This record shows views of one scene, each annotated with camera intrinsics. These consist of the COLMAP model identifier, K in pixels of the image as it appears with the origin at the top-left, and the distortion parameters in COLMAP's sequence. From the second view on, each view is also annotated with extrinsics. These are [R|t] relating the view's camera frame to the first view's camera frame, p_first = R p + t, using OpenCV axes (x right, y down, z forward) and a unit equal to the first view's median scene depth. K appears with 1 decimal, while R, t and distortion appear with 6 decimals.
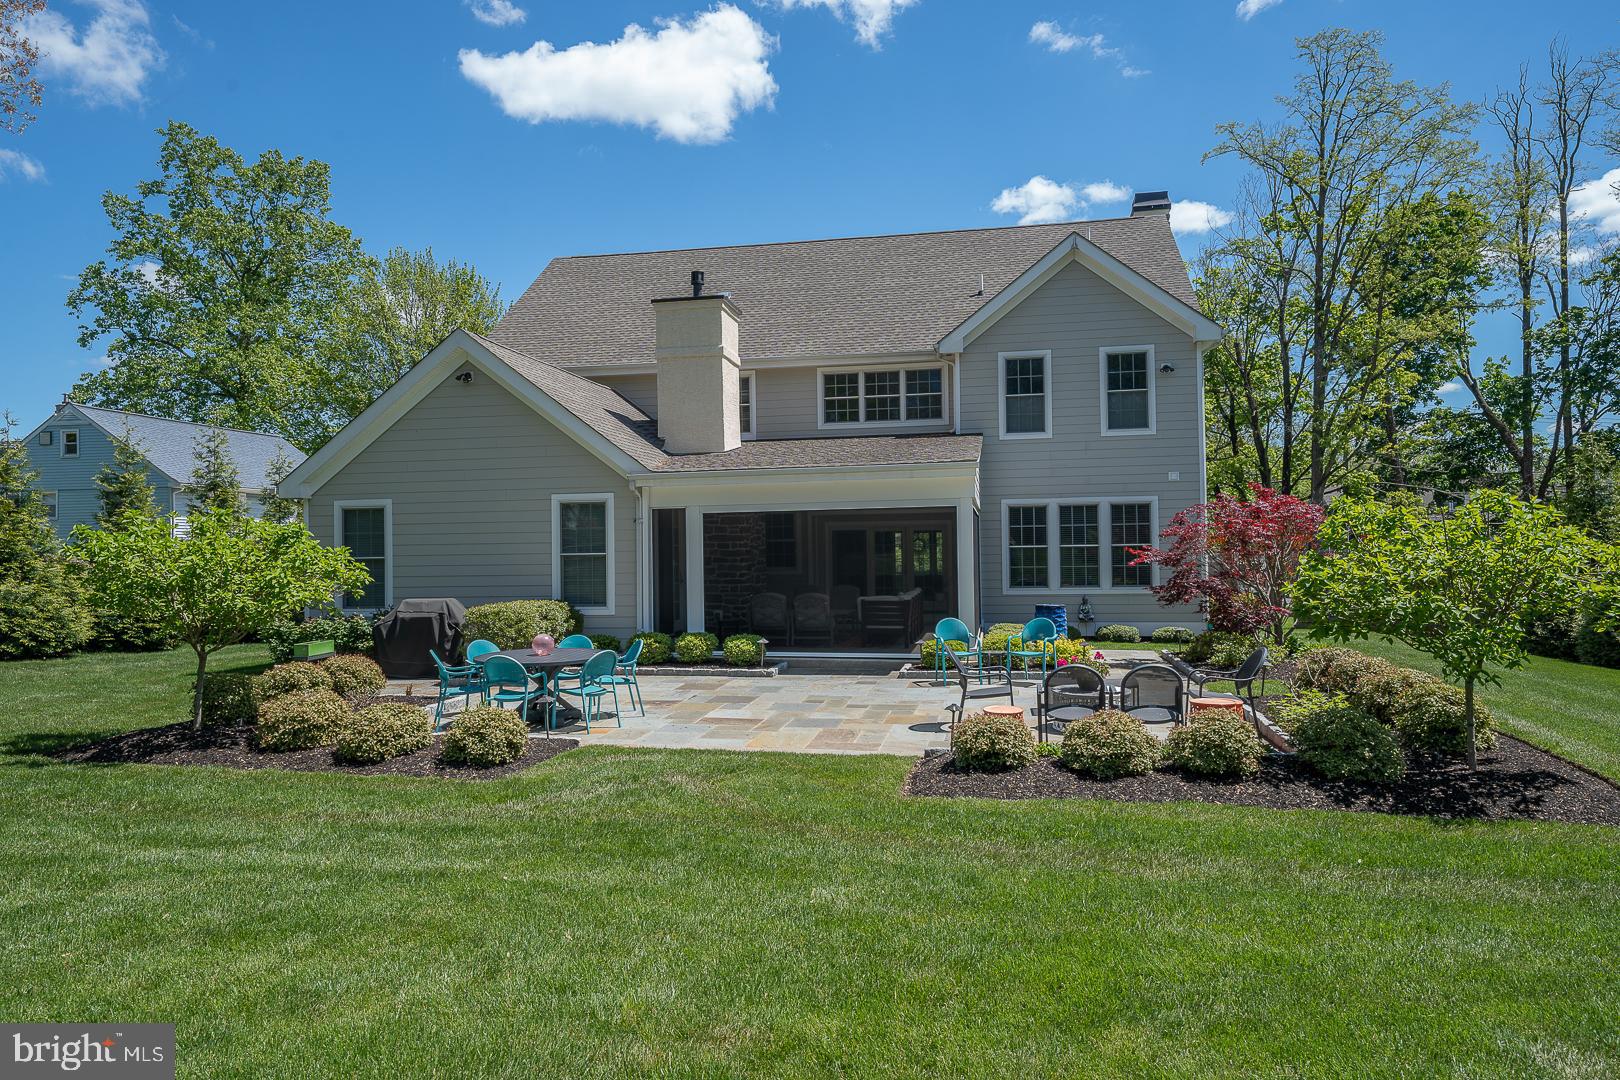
lens RADIAL K [[1105.7, 0, 814.3], [0, 1105.7, 540.6], [0, 0, 1]] dist [-0.011759, -0.004293]
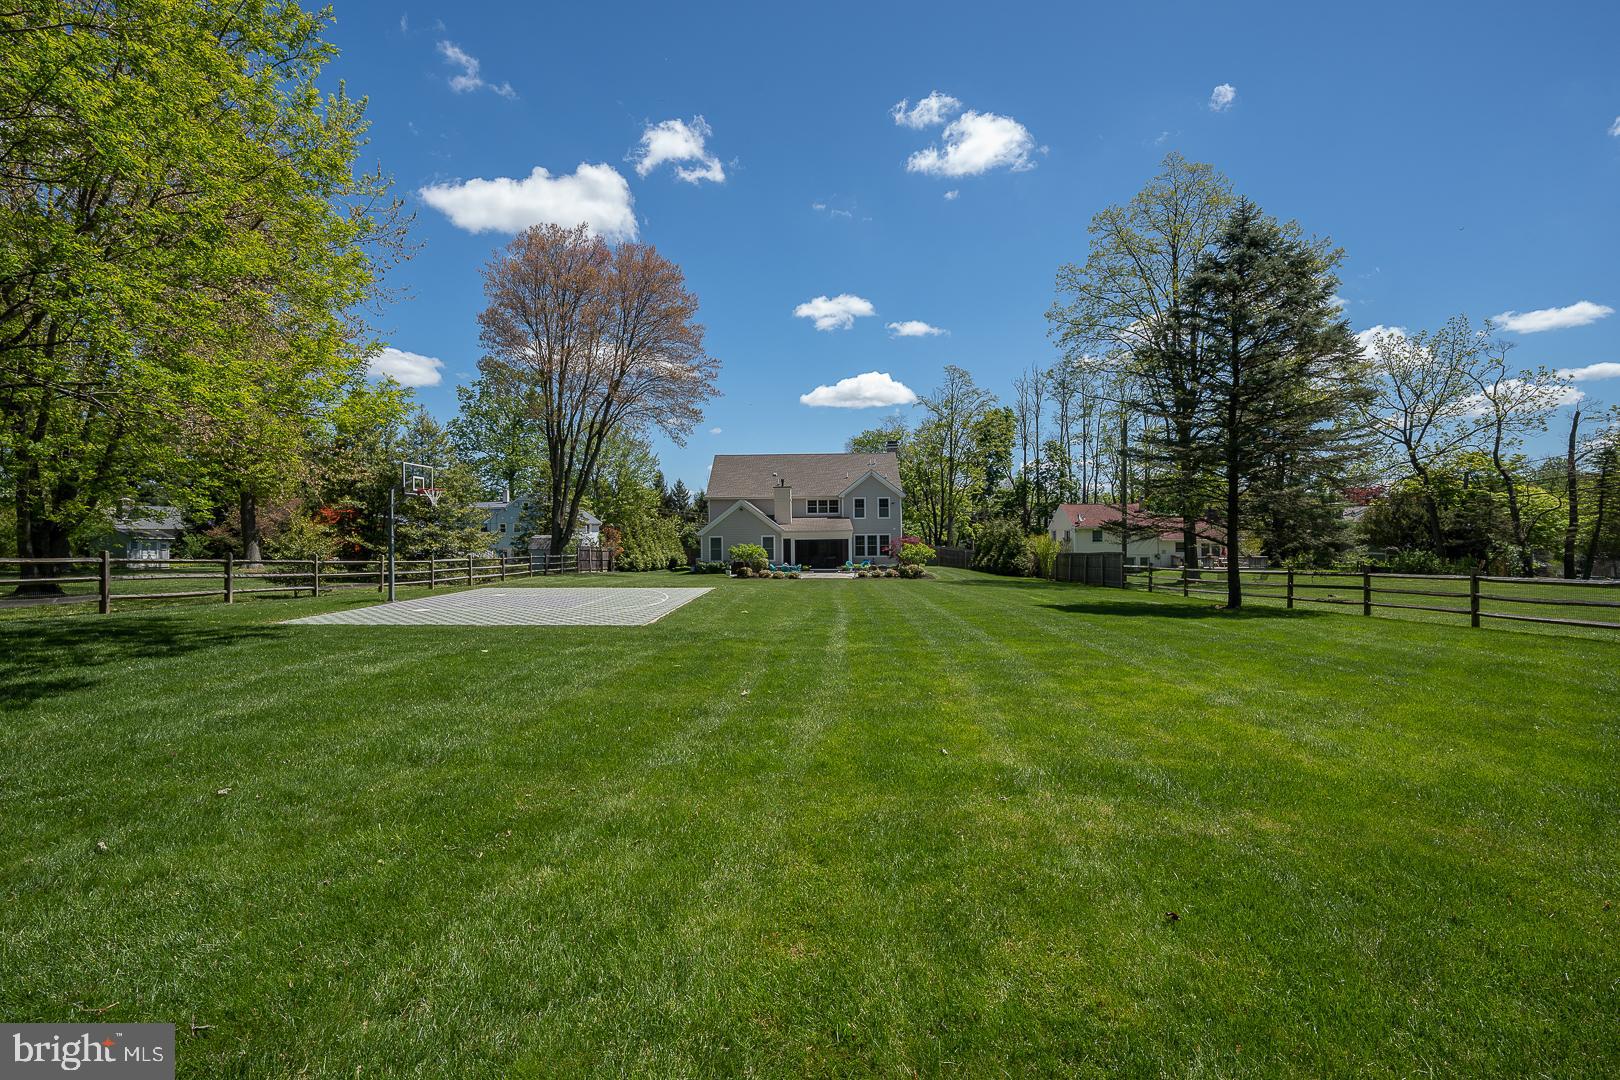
lens RADIAL K [[733.3, 0, 806.6], [0, 733.3, 542.0], [0, 0, 1]] dist [0.000291, -0.000003]
pose [[0.984147, 0.006477, 0.177235, -0.458309], [-0.008461, 0.999910, 0.010438, -0.032423], [-0.177151, -0.011772, 0.984113, -1.555272]]
